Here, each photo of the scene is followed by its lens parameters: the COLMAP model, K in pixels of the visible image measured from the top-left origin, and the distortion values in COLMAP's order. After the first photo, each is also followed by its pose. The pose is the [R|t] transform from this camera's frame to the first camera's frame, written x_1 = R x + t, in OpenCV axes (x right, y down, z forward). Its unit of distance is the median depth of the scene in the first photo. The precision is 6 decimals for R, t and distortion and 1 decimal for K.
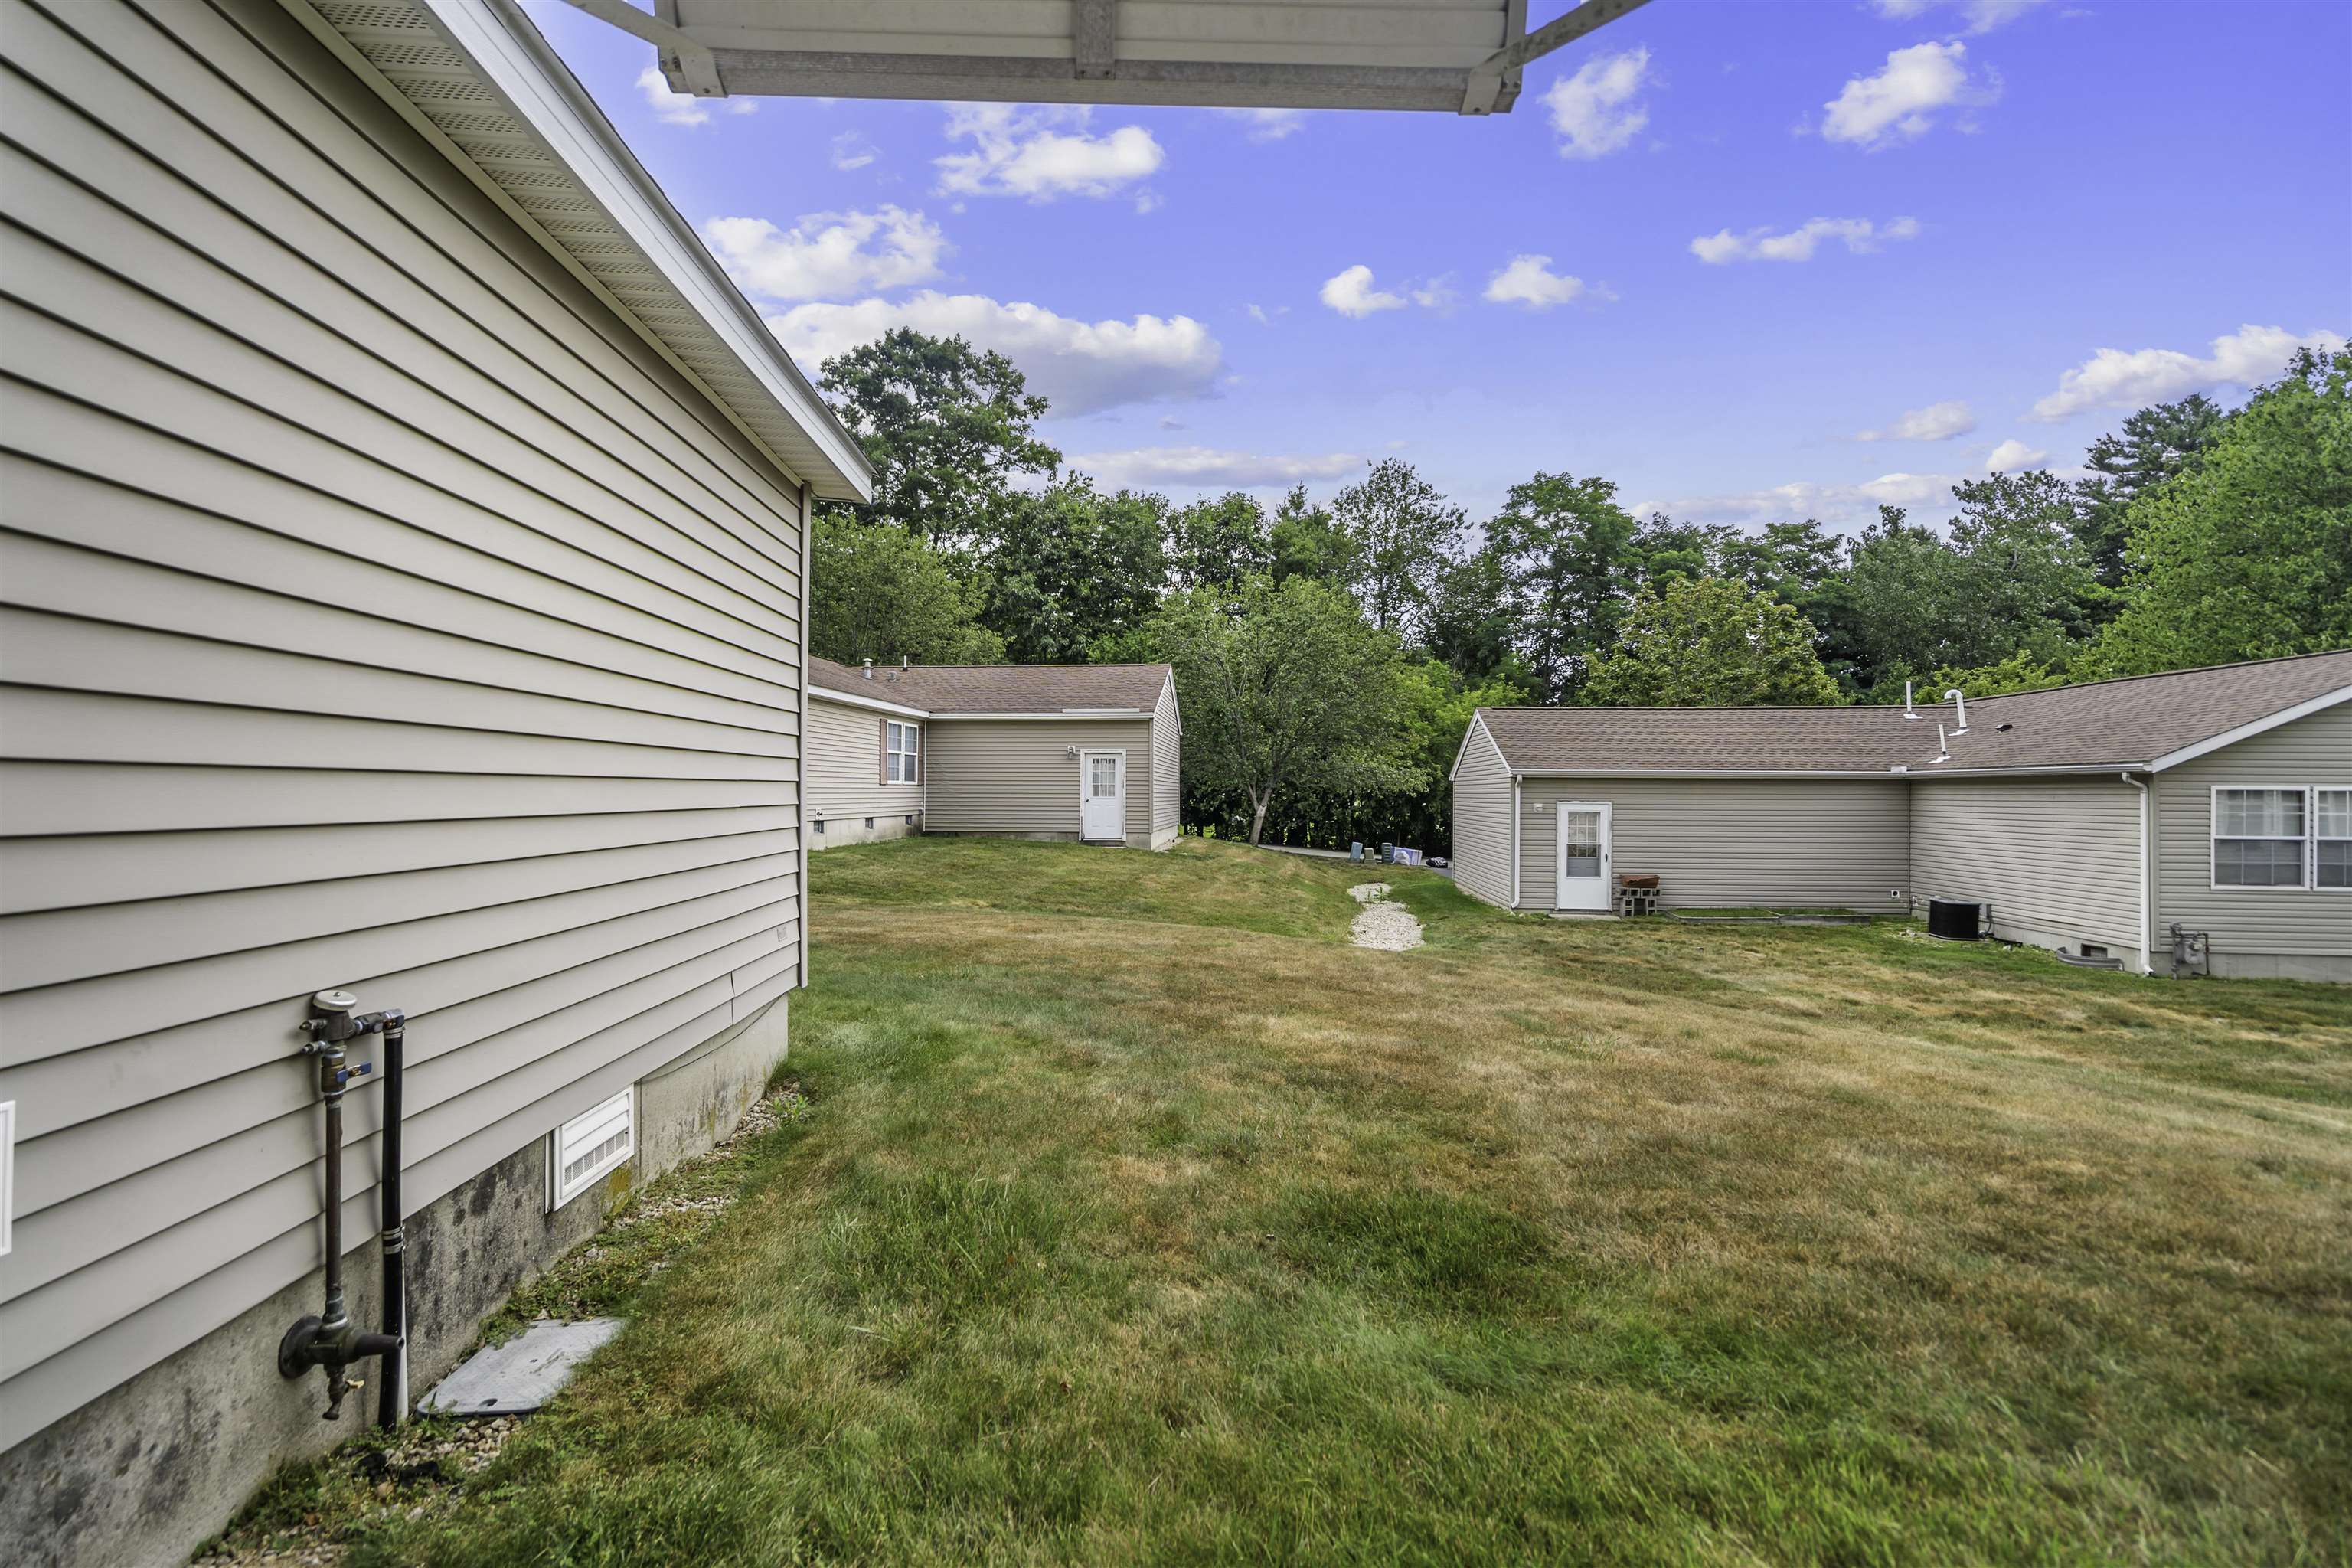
lens RADIAL K [[1085.6, 0, 1176.0], [0, 1085.6, 784.0], [0, 0, 1]] dist [-0.000104, -0.000009]
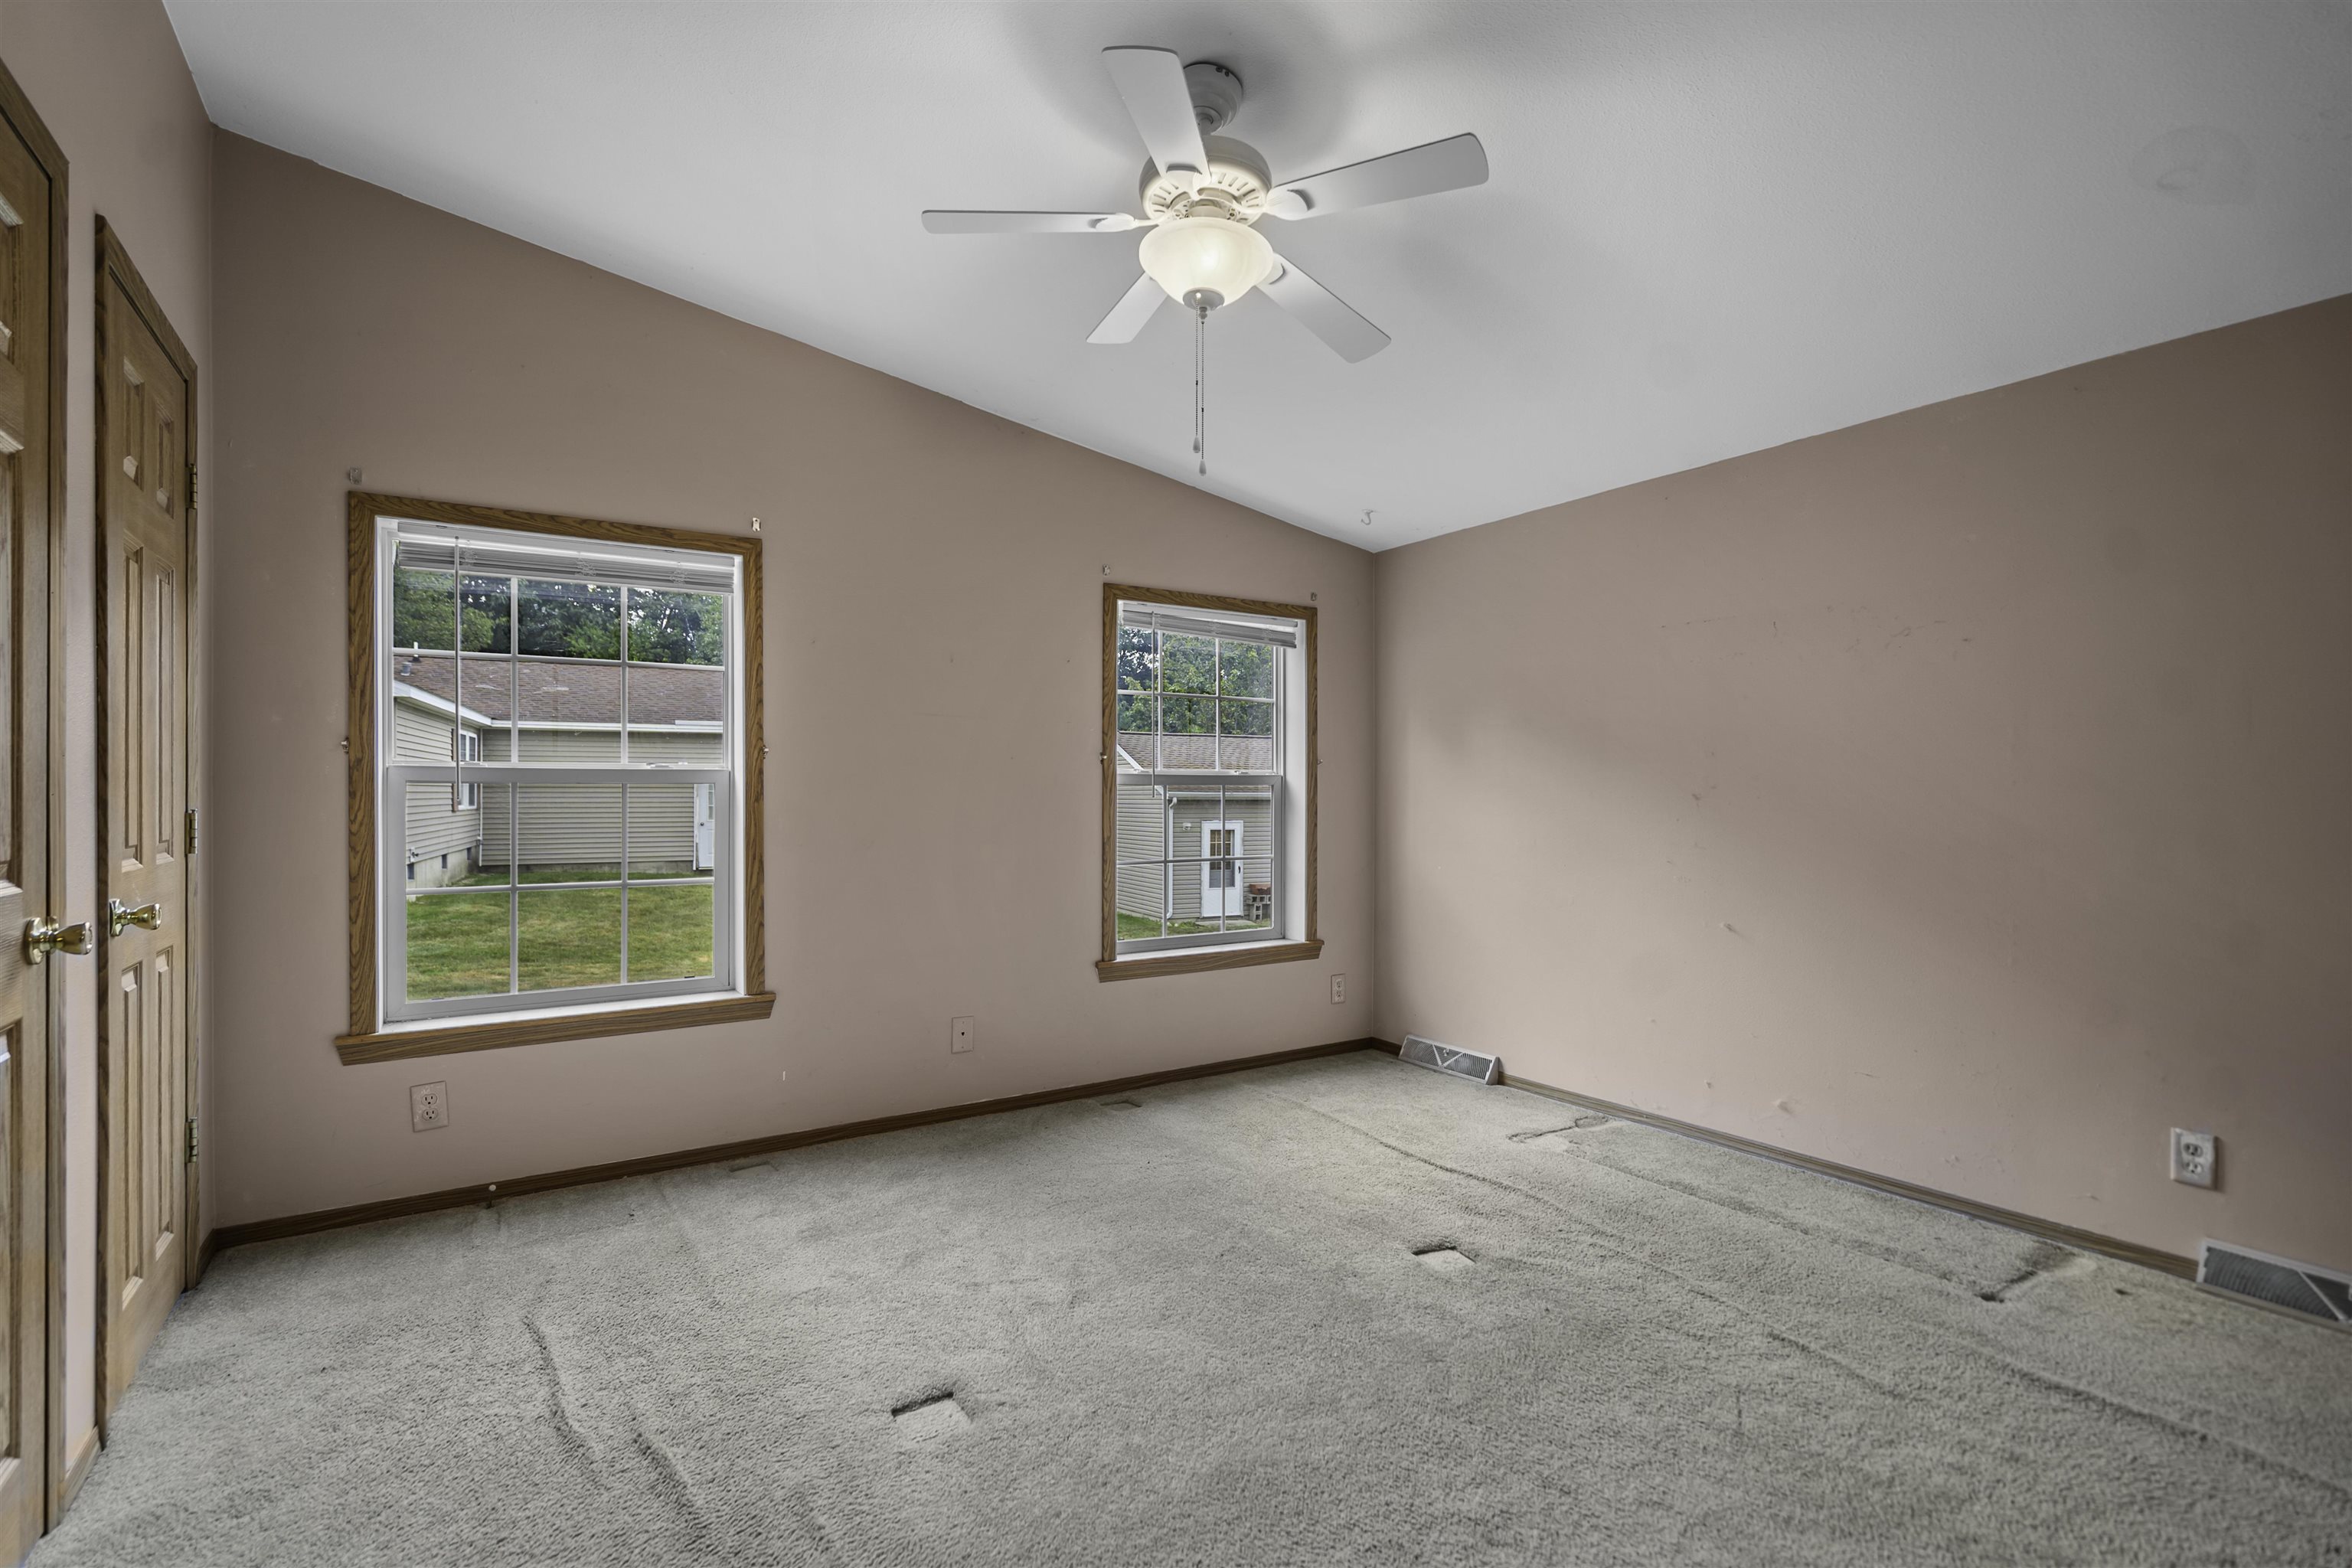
lens RADIAL K [[1085.6, 0, 1176.0], [0, 1085.6, 784.0], [0, 0, 1]] dist [-0.000104, -0.000009]
pose [[0.860835, 0.000541, 0.508885, -0.235922], [-0.000824, 1.000000, 0.000331, -0.021350], [-0.508884, -0.000704, 0.860835, 0.058728]]
